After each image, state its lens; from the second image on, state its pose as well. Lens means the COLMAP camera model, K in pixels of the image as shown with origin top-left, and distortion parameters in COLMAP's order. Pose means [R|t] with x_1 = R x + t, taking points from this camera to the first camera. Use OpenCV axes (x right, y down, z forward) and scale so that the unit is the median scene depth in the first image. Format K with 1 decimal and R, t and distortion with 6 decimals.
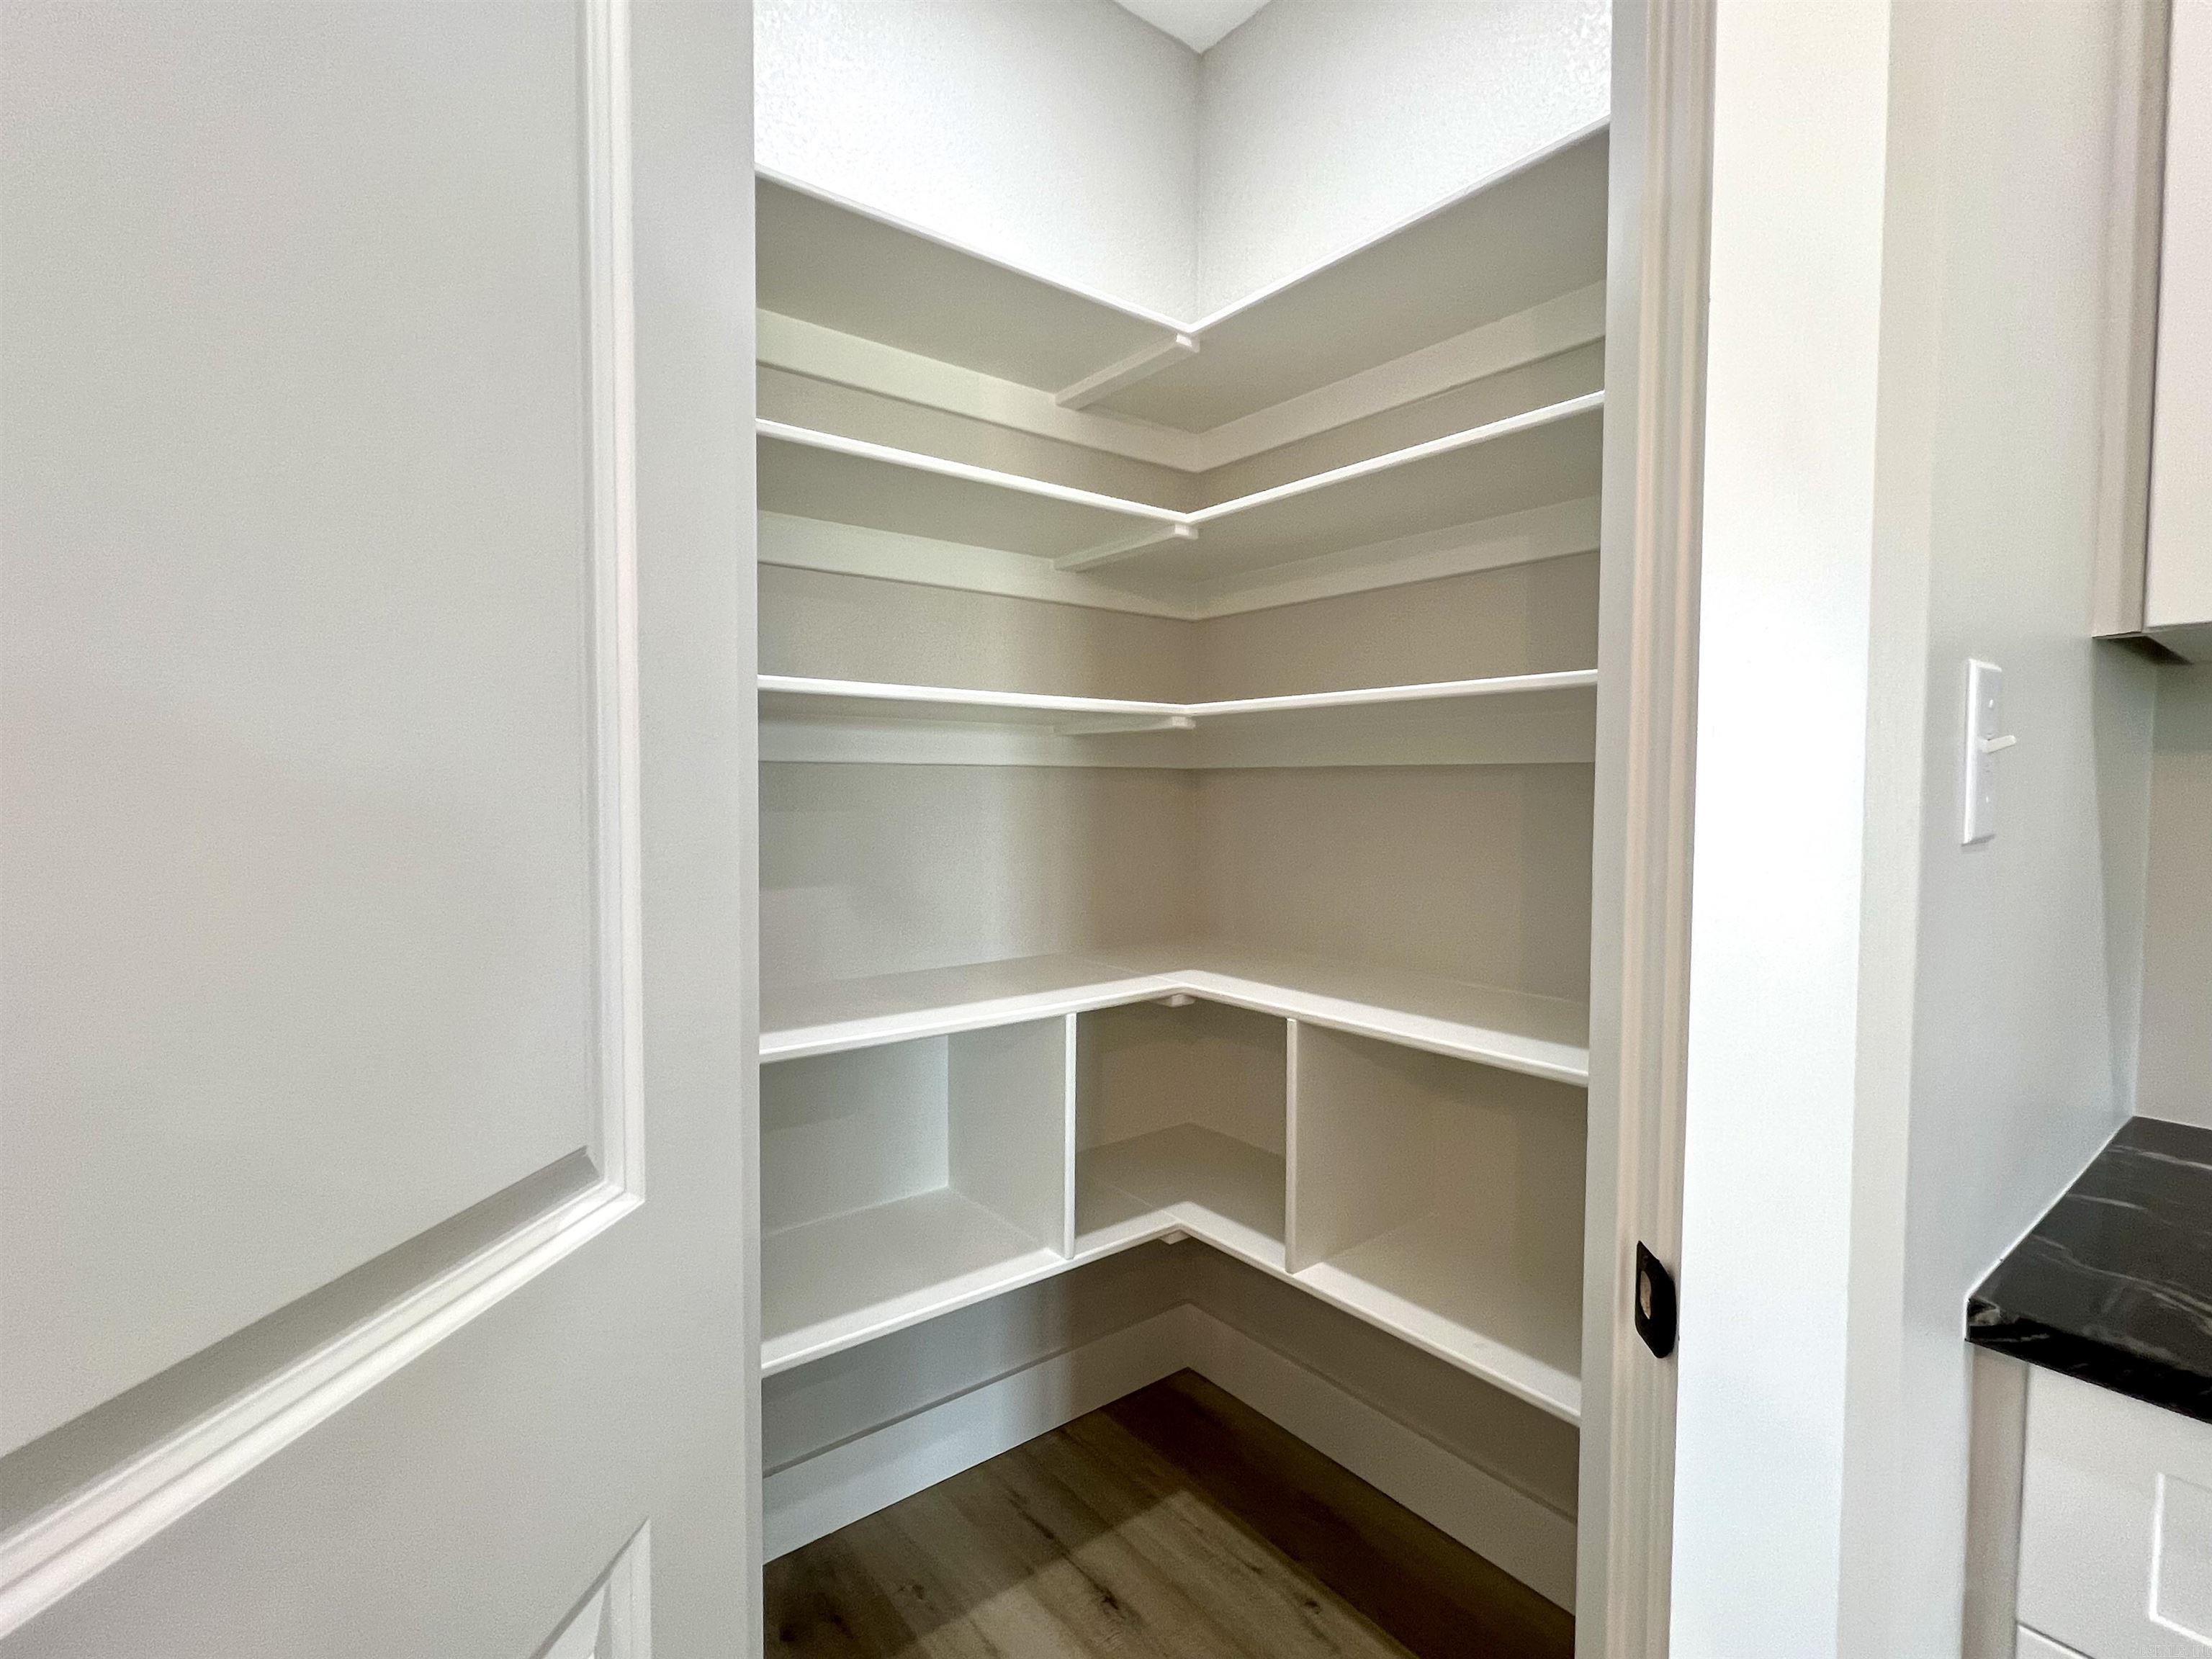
lens RADIAL K [[1078.9, 0, 1133.2], [0, 1078.9, 833.2], [0, 0, 1]] dist [-0.000071, 0.000402]
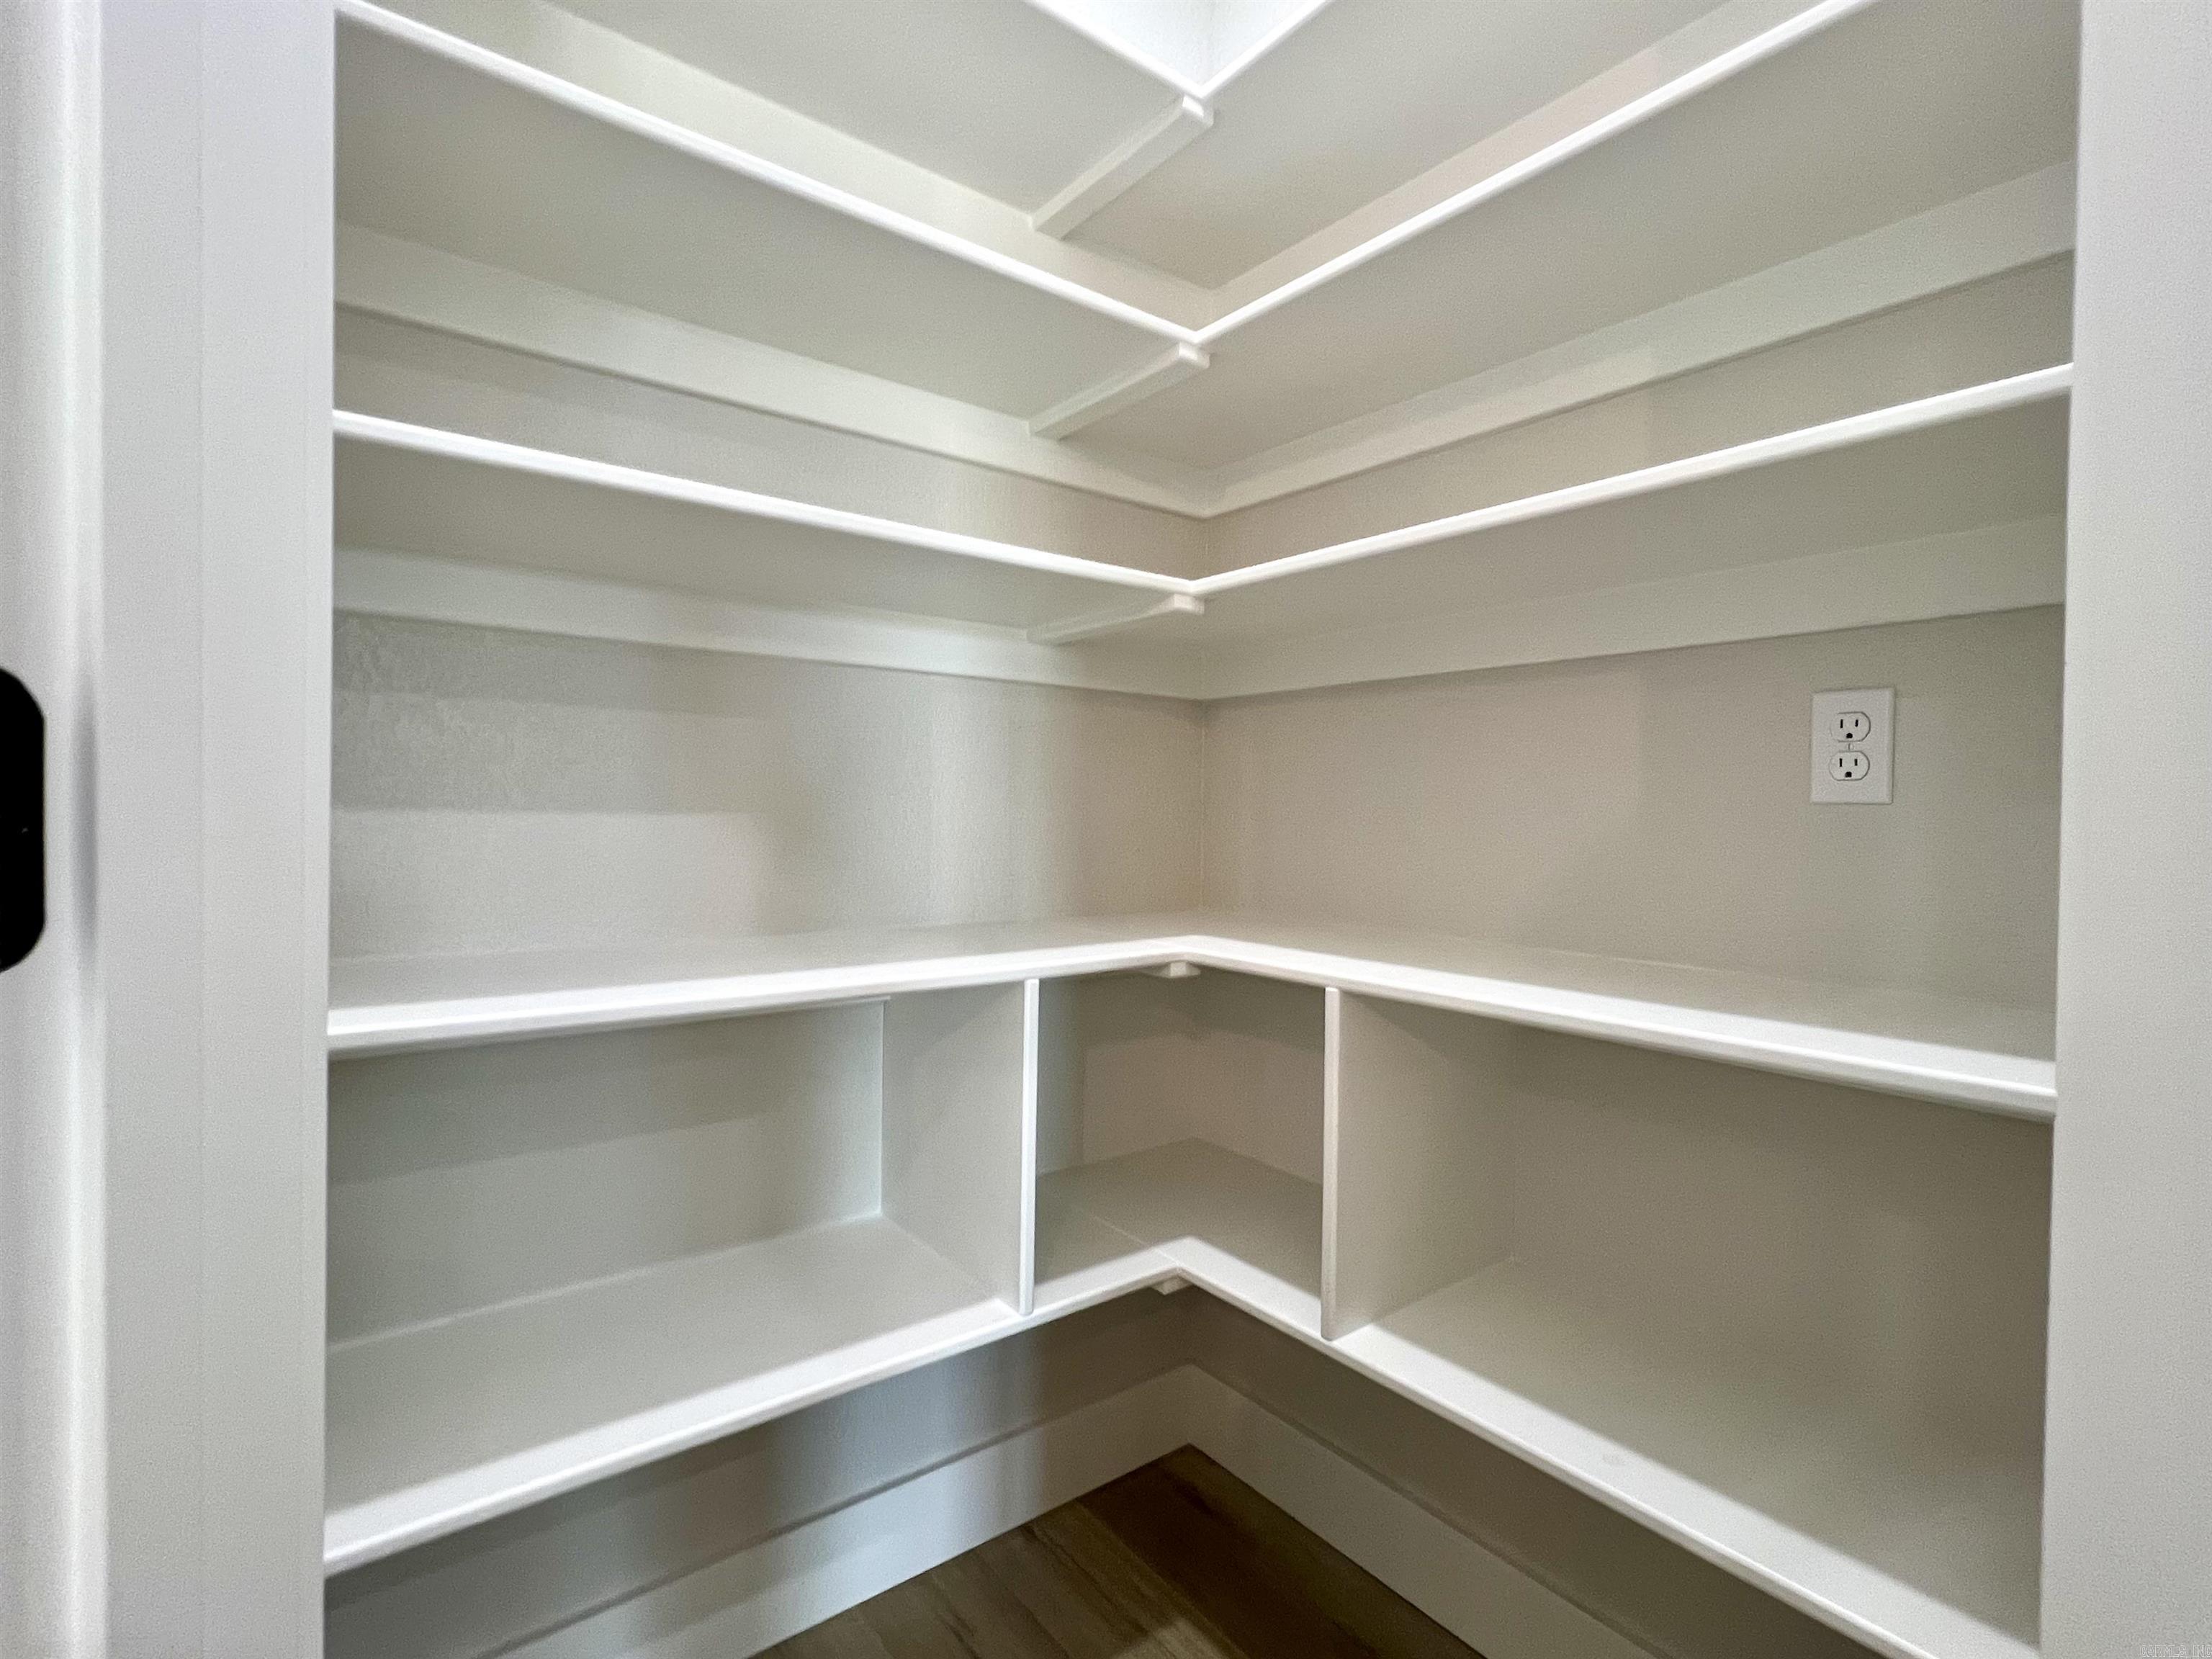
lens RADIAL K [[1078.9, 0, 1133.2], [0, 1078.9, 833.2], [0, 0, 1]] dist [-0.000071, 0.000402]
pose [[0.999857, 0.009702, -0.013853, 0.019336], [-0.010085, 0.999559, -0.027914, 0.079372], [0.013576, 0.028050, 0.999514, 0.235617]]
